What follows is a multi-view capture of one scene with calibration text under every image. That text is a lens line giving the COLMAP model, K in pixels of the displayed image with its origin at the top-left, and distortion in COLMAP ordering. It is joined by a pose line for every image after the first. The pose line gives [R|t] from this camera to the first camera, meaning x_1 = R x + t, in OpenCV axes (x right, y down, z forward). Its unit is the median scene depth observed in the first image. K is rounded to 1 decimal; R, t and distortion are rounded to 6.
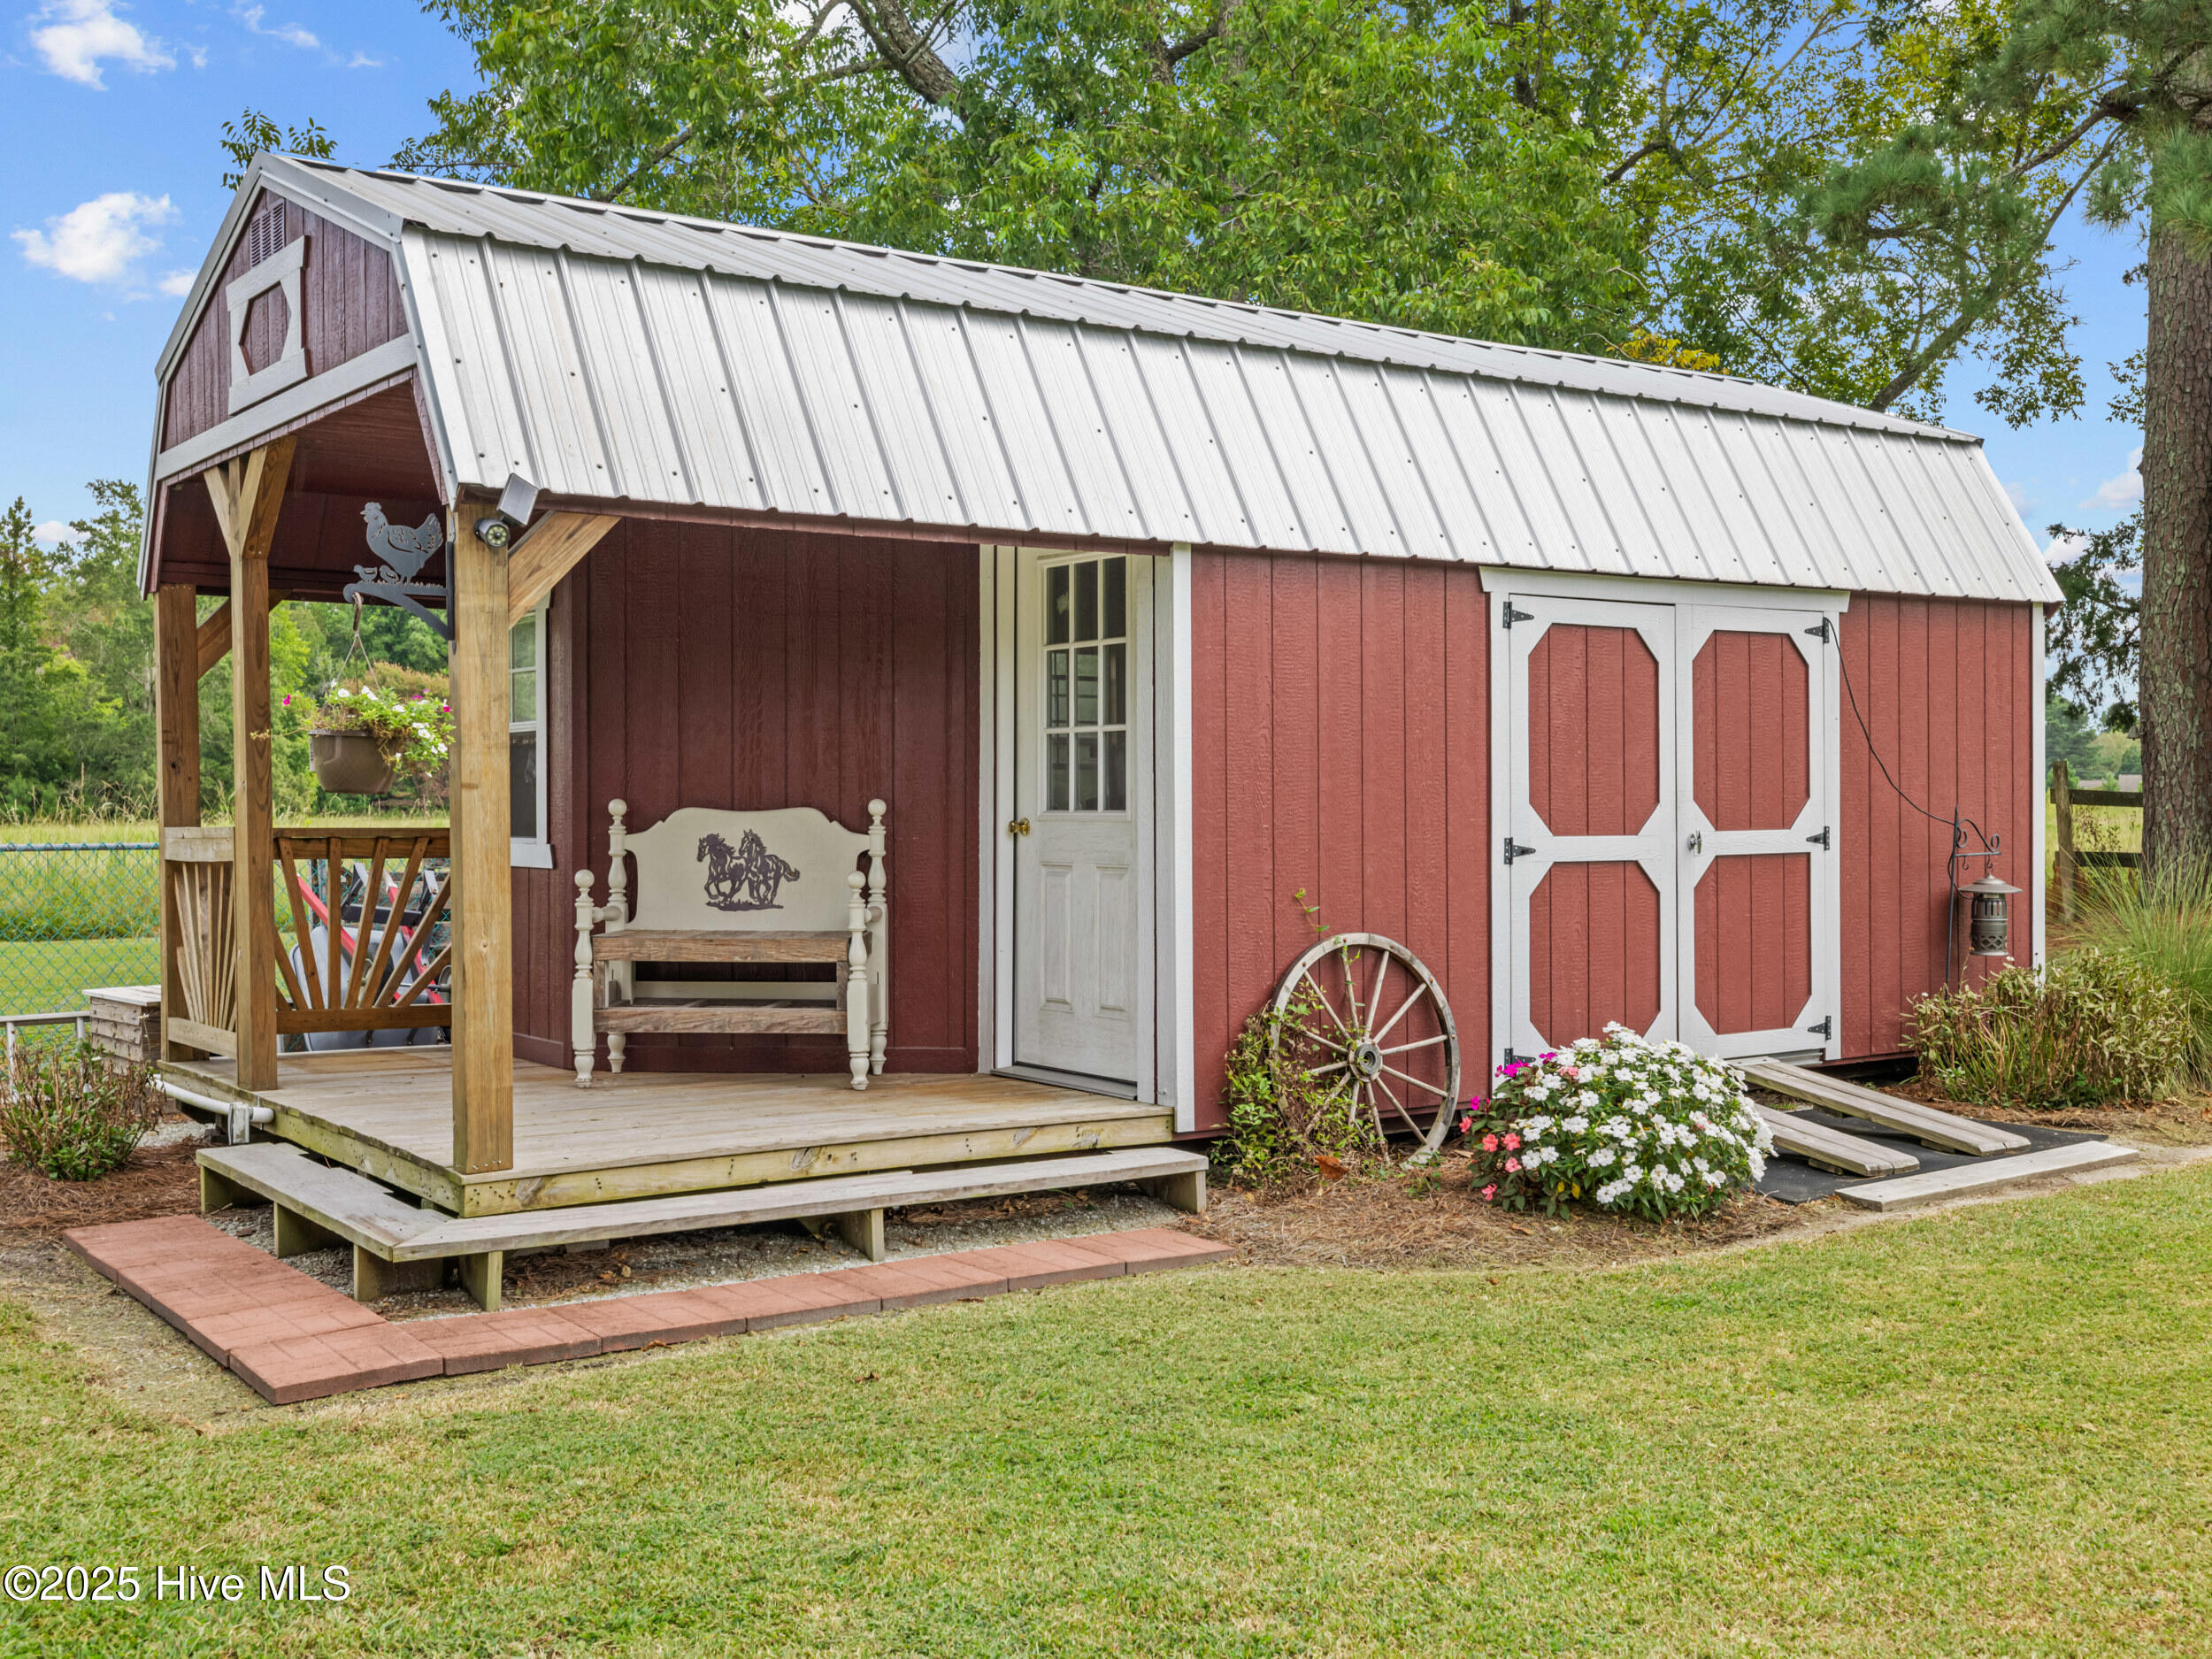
lens RADIAL K [[2502.9, 0, 1106.0], [0, 2502.9, 829.5], [0, 0, 1]] dist [0.005897, 0.006173]
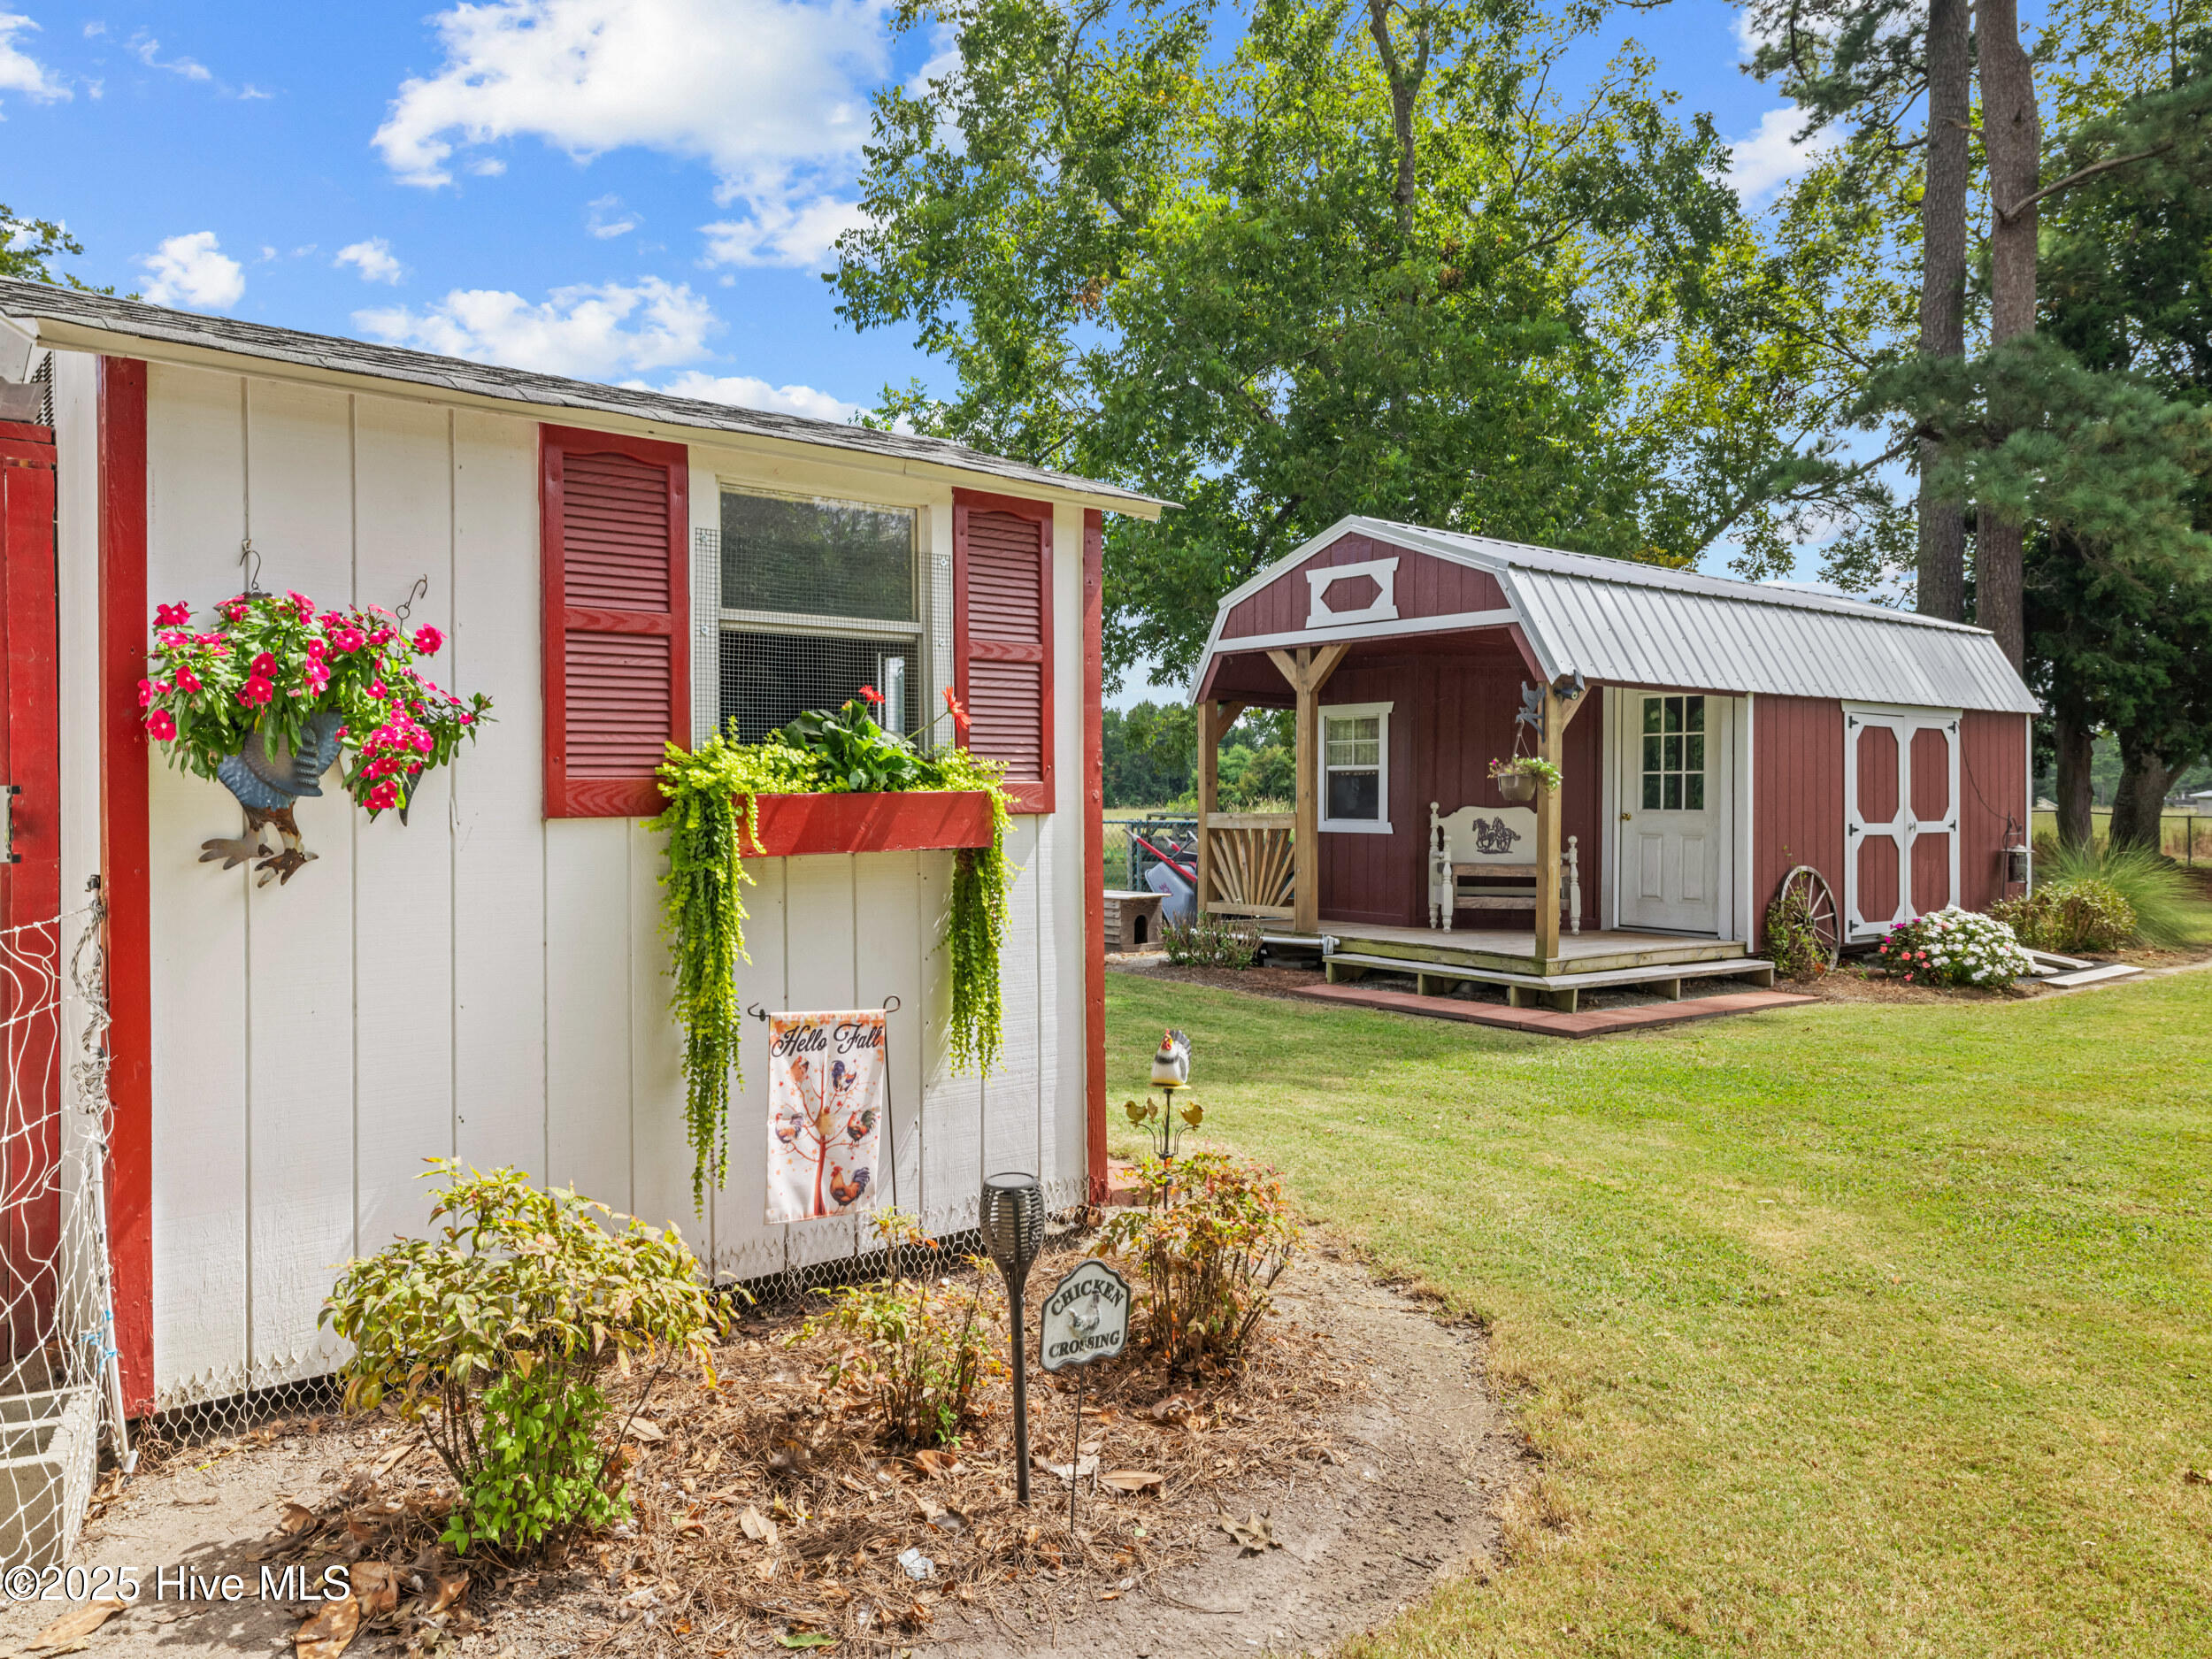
lens RADIAL K [[1597.9, 0, 1102.2], [0, 1597.9, 779.8], [0, 0, 1]] dist [0.002205, 0.000883]
pose [[0.999917, 0.009664, 0.008570, -0.509138], [-0.009457, 0.999670, -0.023869, 0.004560], [-0.008798, 0.023786, 0.999678, -0.394706]]
